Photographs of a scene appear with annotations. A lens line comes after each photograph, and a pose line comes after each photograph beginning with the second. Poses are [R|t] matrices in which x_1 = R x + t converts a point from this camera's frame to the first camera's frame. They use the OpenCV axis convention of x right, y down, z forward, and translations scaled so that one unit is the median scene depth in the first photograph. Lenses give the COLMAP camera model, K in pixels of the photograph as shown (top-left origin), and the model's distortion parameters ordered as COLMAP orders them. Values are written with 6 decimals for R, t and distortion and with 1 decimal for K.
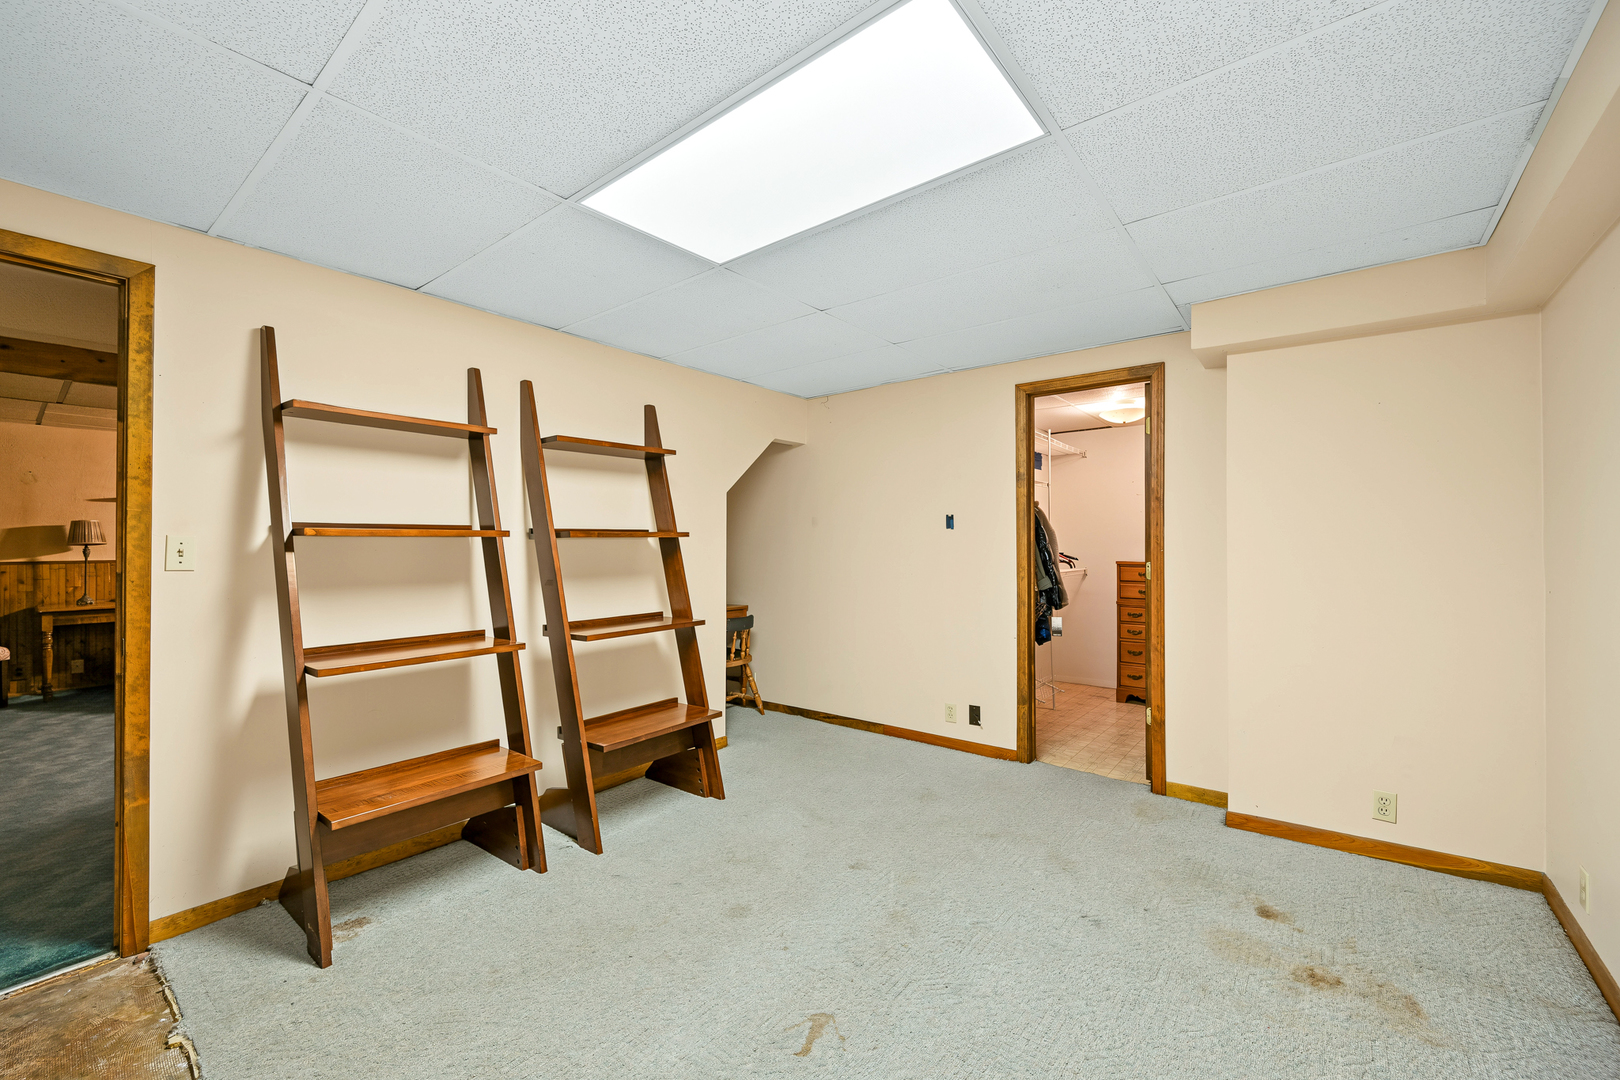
lens RADIAL K [[652.1, 0, 807.2], [0, 652.1, 542.9], [0, 0, 1]] dist [-0.001395, 0.000597]
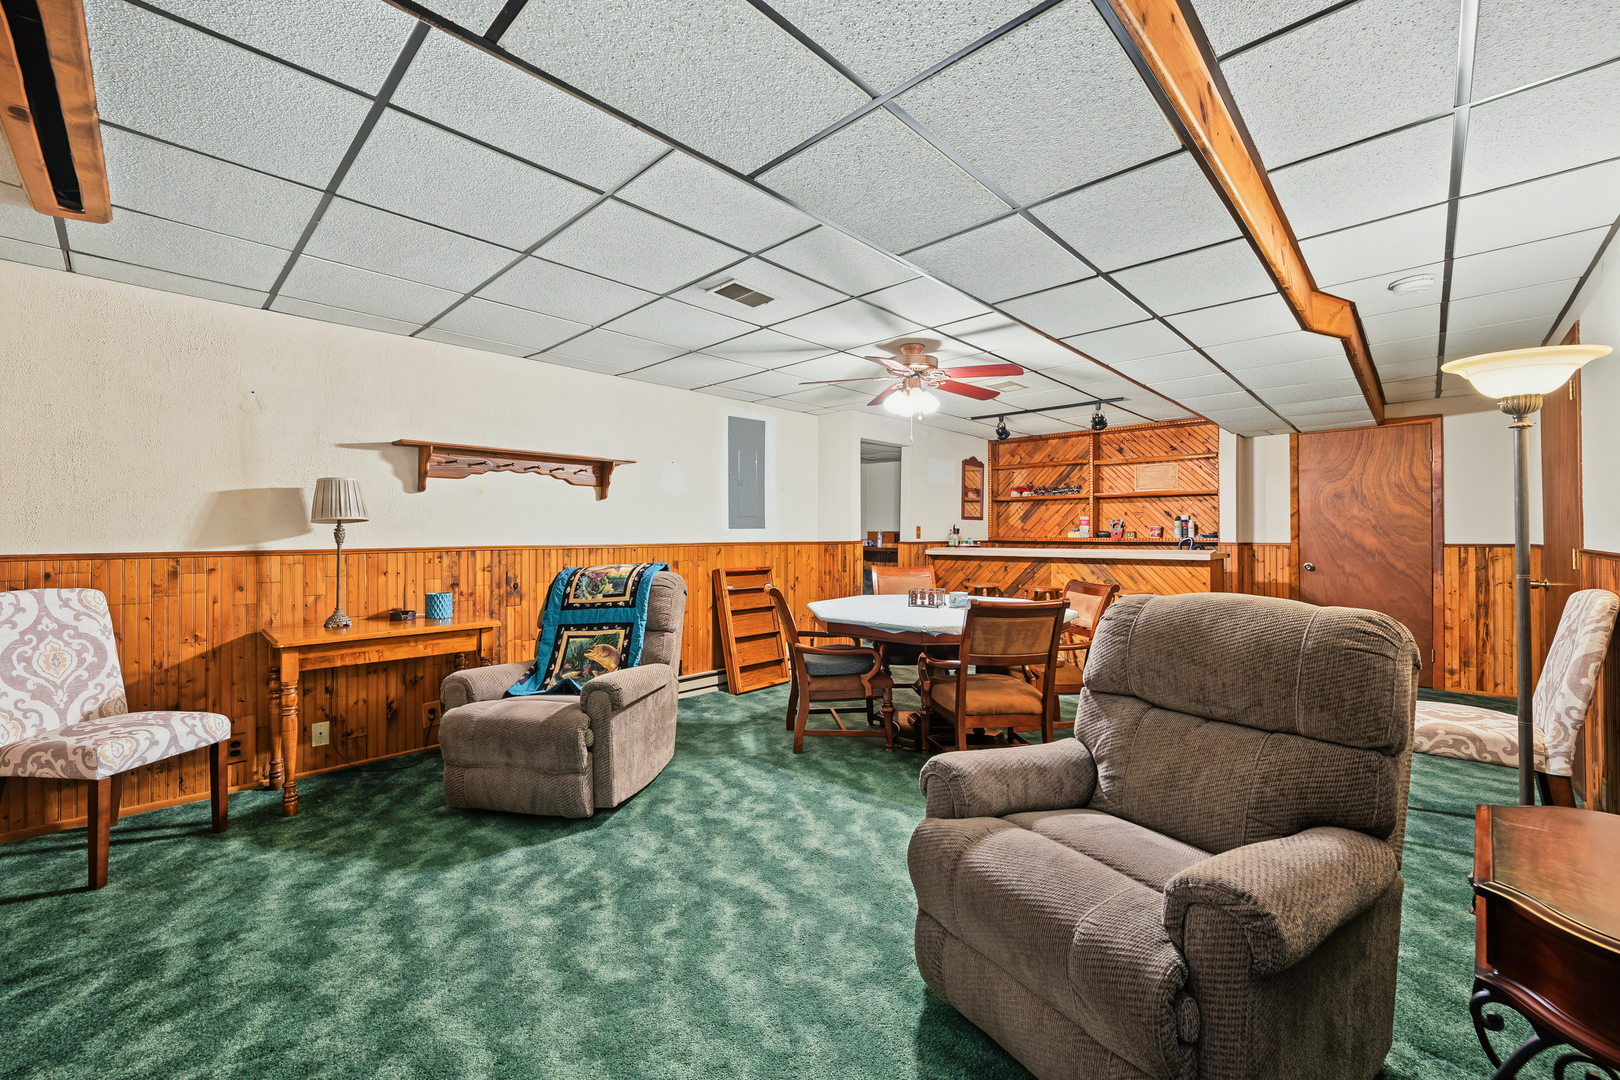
lens RADIAL K [[652.1, 0, 800.7], [0, 652.1, 528.1], [0, 0, 1]] dist [-0.001395, 0.000597]
pose [[0.995977, 0.002521, -0.089575, -0.666218], [-0.002971, 0.999984, -0.004899, 0.010169], [0.089561, 0.005145, 0.995968, 0.478516]]
